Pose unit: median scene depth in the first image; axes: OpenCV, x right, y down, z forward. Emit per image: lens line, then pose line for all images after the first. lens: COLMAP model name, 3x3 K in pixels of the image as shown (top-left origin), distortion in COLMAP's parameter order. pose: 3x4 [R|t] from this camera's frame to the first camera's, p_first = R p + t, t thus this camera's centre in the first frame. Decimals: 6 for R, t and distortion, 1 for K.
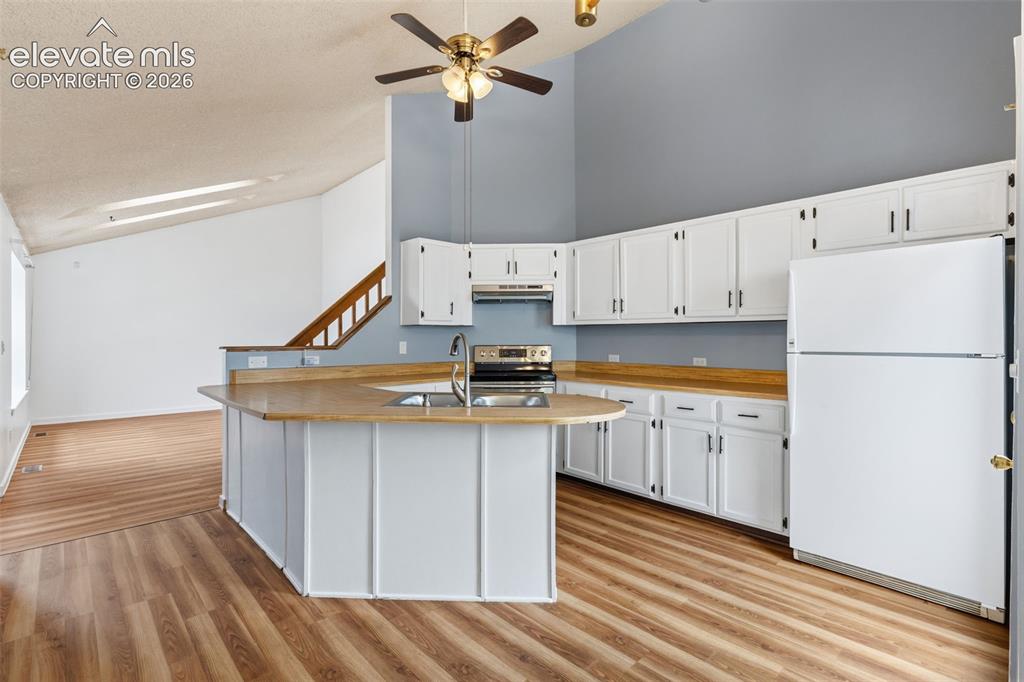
lens RADIAL K [[482.6, 0, 512.6], [0, 482.6, 335.1], [0, 0, 1]] dist [0.000692, 0.000266]
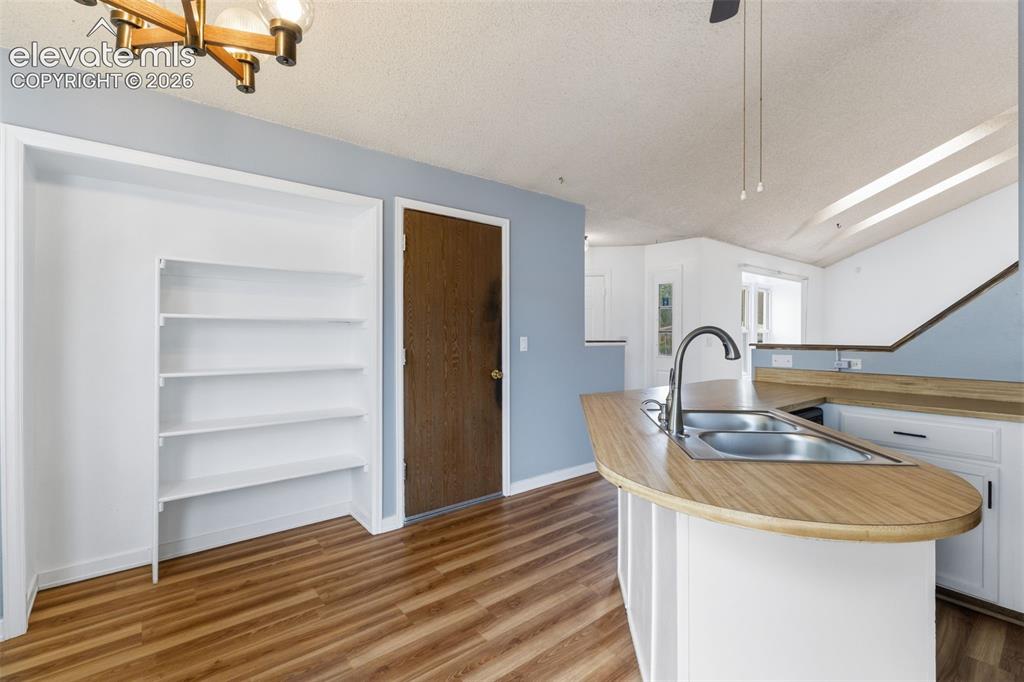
lens RADIAL K [[457.8, 0, 512.9], [0, 457.8, 336.4], [0, 0, 1]] dist [0.003672, 0.000715]
pose [[-0.071433, 0.004048, -0.997437, 0.356574], [0.000828, 0.999992, 0.003999, 0.003798], [0.997445, -0.000540, -0.071436, 0.481386]]
